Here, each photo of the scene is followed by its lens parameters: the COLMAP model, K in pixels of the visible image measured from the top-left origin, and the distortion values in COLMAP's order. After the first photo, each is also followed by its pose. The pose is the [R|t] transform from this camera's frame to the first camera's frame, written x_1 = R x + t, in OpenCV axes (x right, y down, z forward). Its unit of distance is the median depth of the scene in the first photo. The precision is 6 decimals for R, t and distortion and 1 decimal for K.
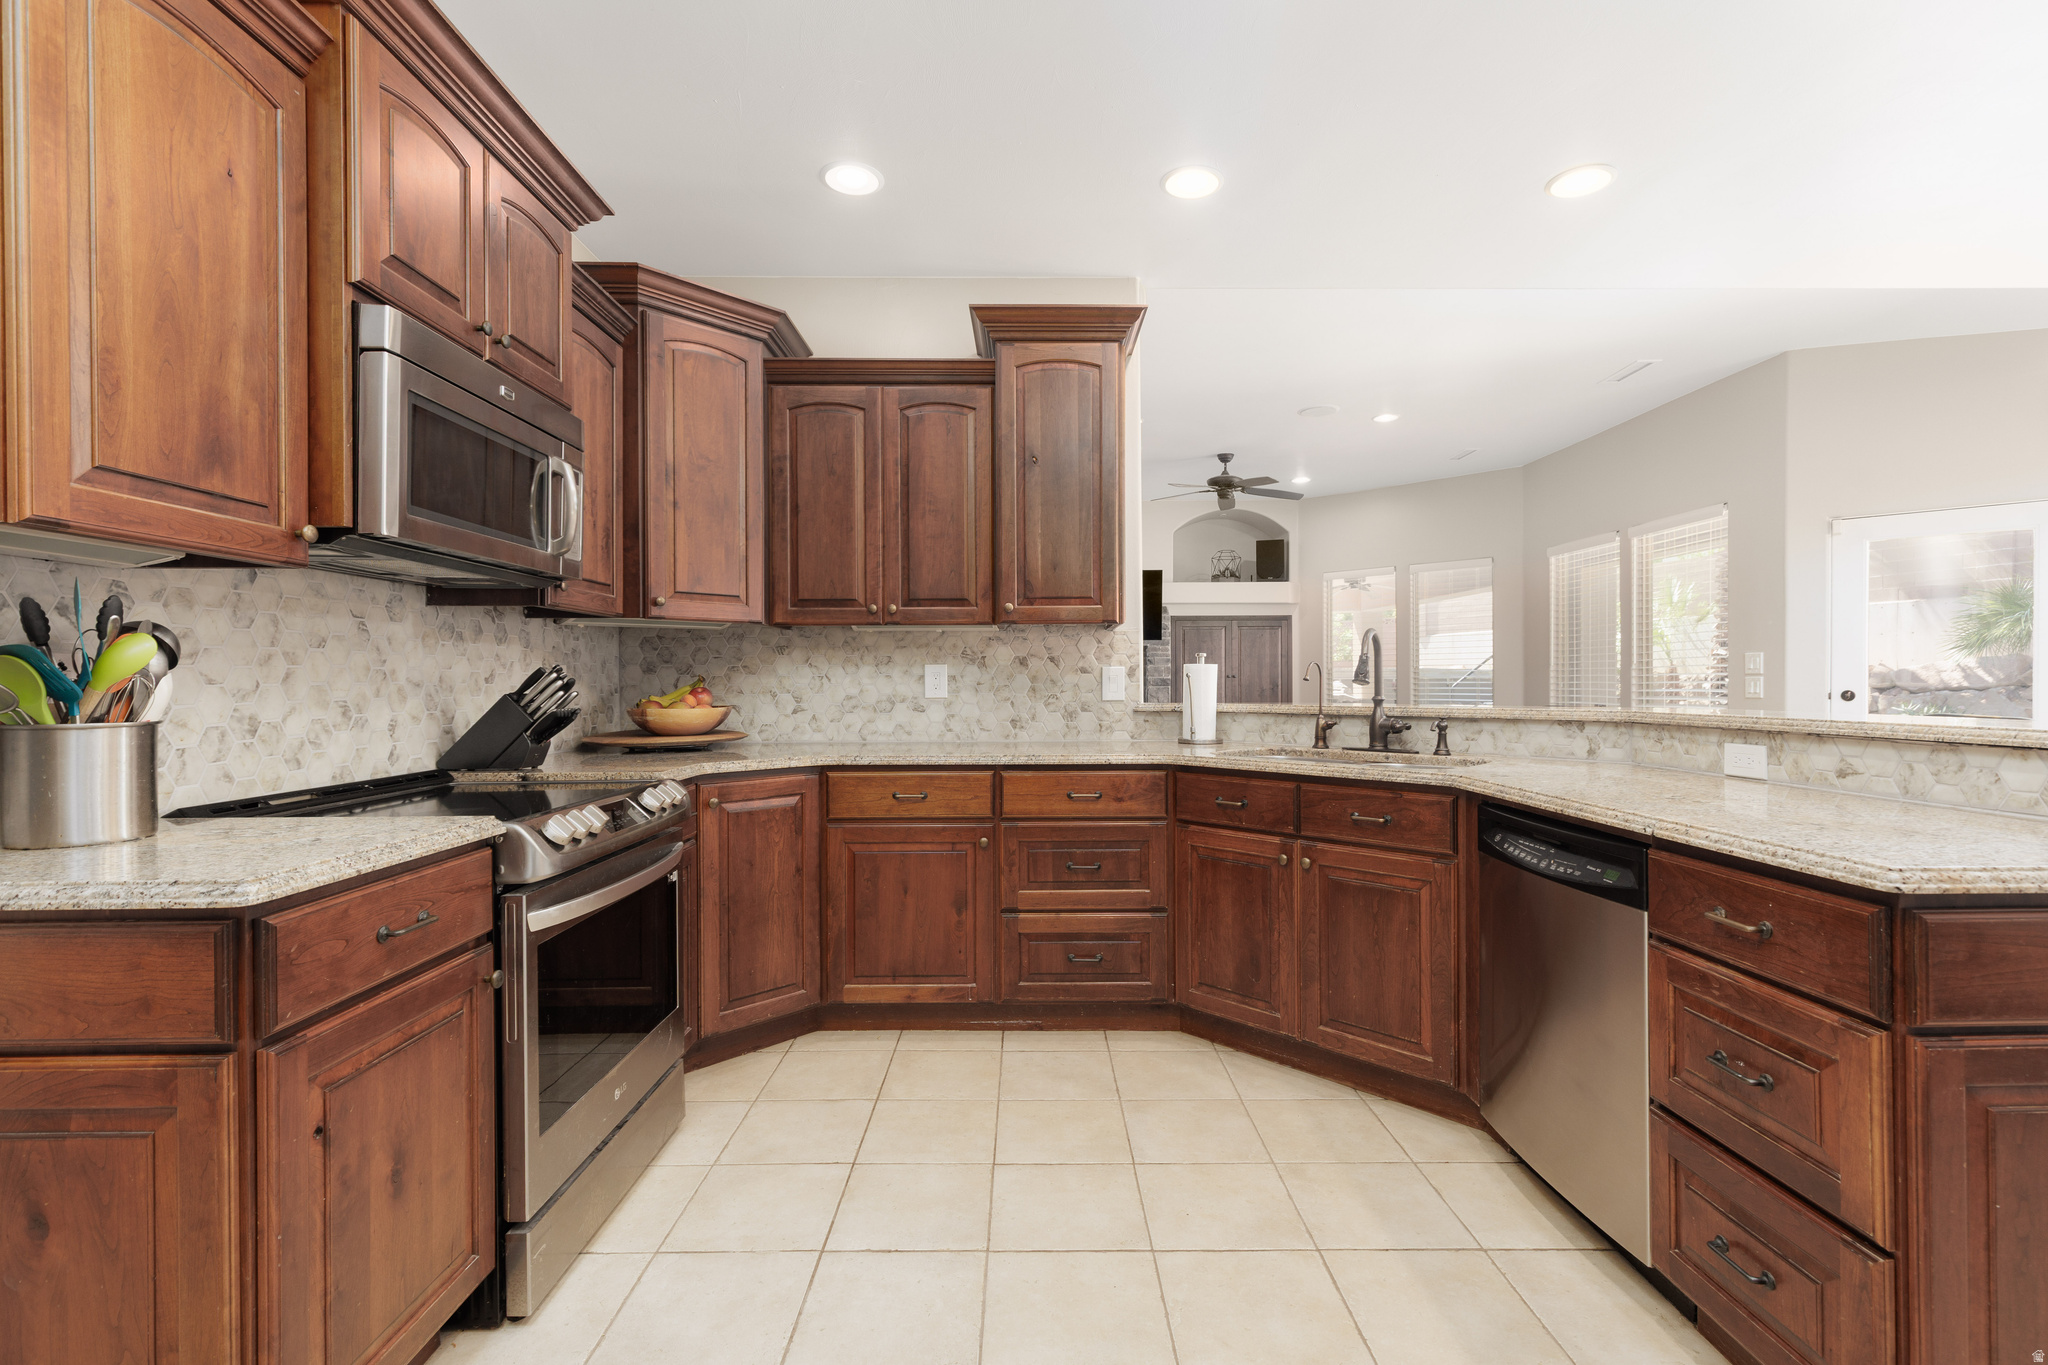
lens RADIAL K [[926.4, 0, 1034.7], [0, 926.4, 682.8], [0, 0, 1]] dist [0.013502, -0.001771]
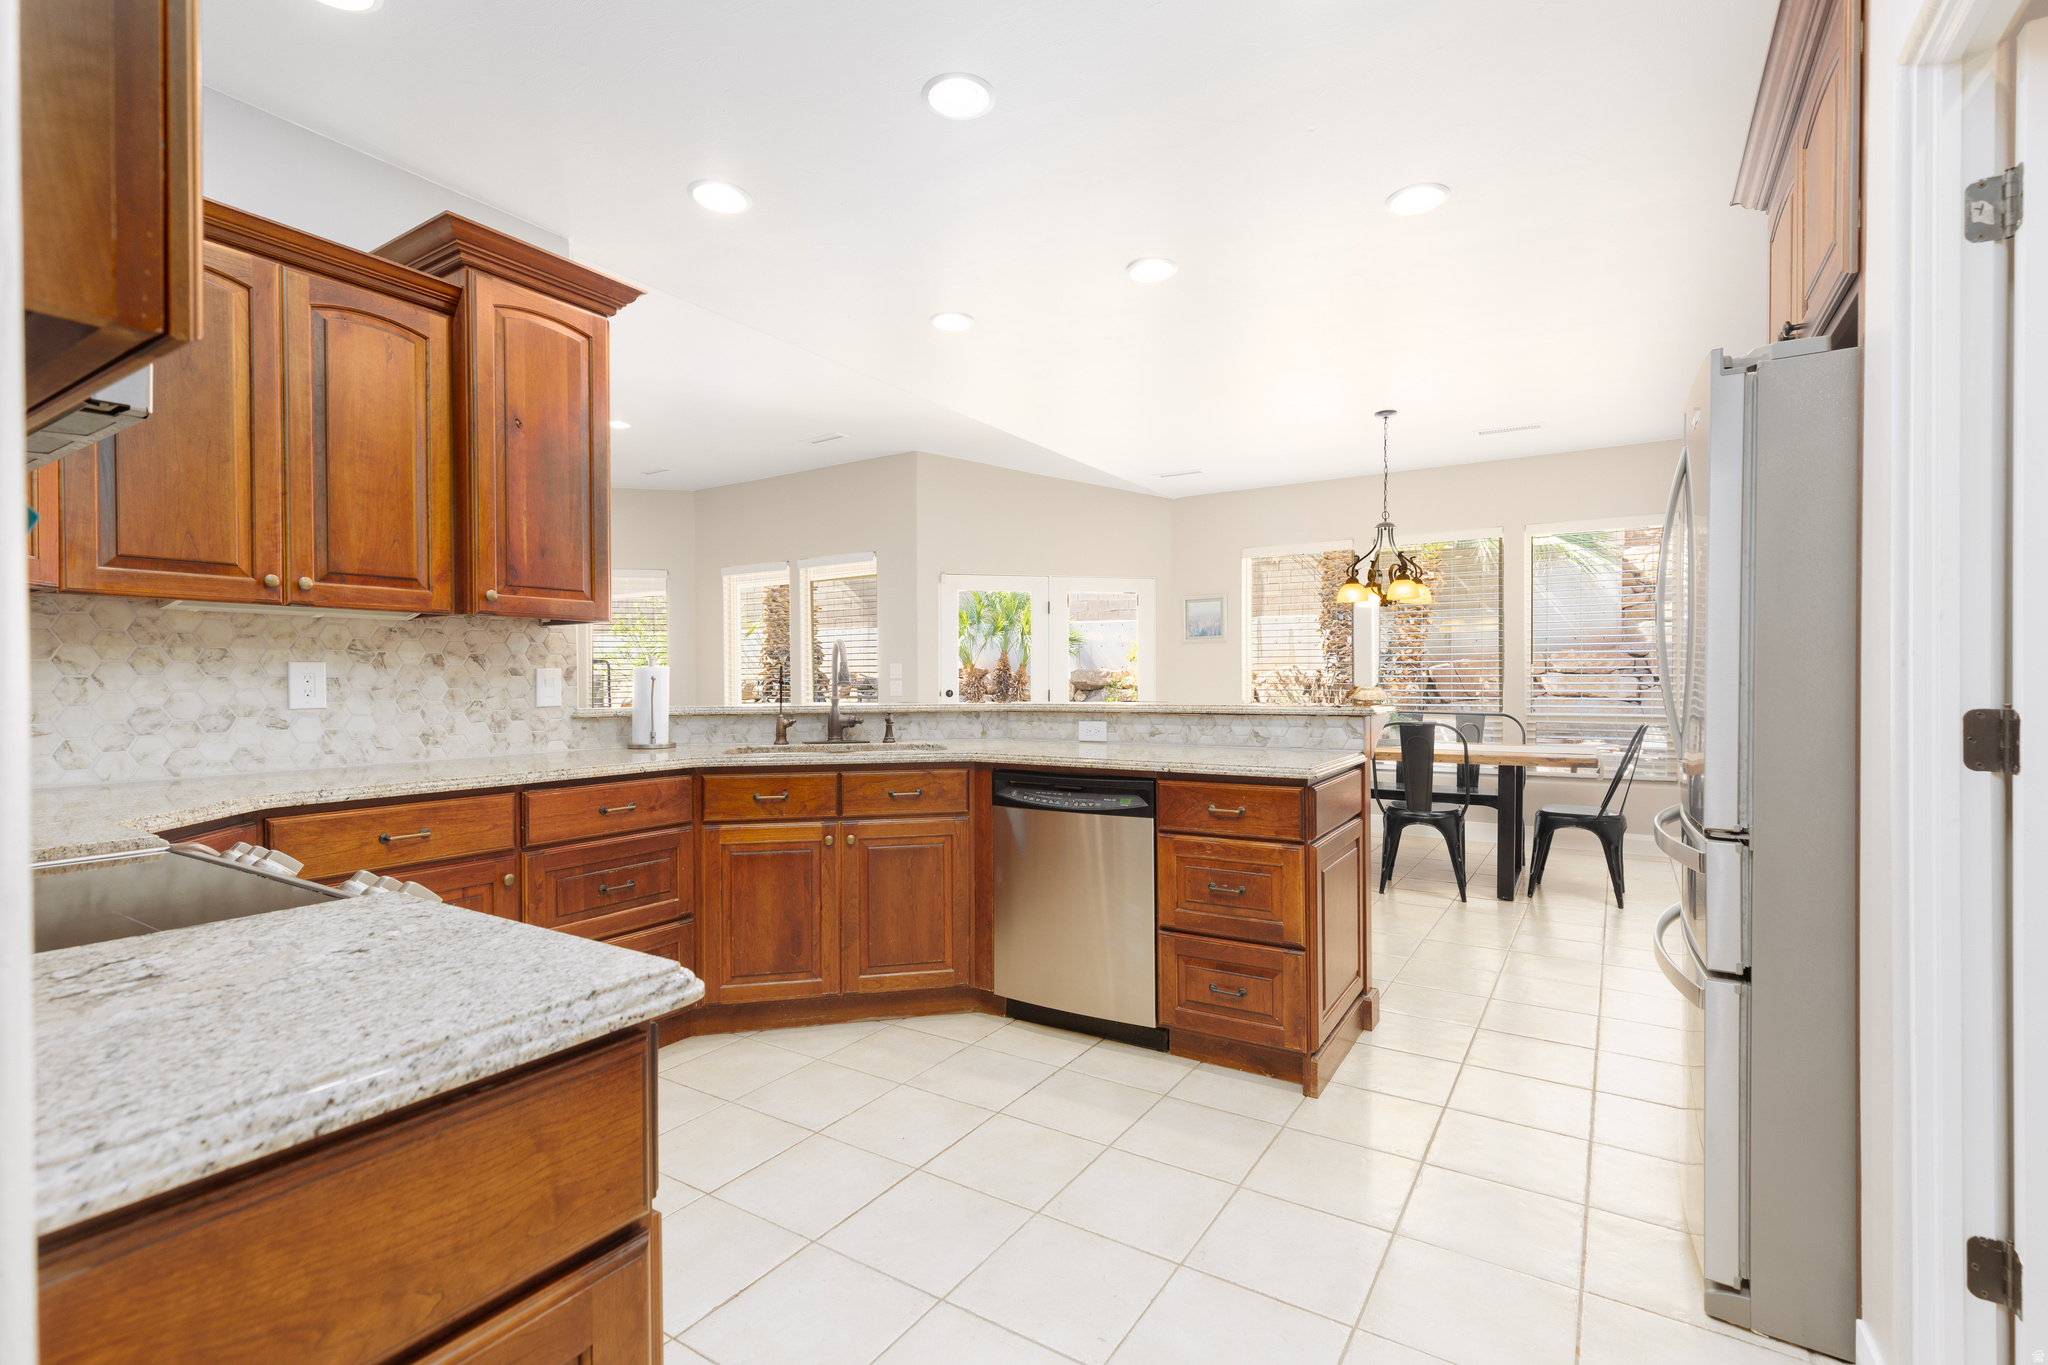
lens RADIAL K [[926.4, 0, 1039.6], [0, 926.4, 682.7], [0, 0, 1]] dist [0.013502, -0.001771]
pose [[0.535837, -0.001059, 0.844321, -0.497256], [0.005626, 0.999981, -0.002316, 0.001216], [-0.844303, 0.005991, 0.535833, 0.153528]]
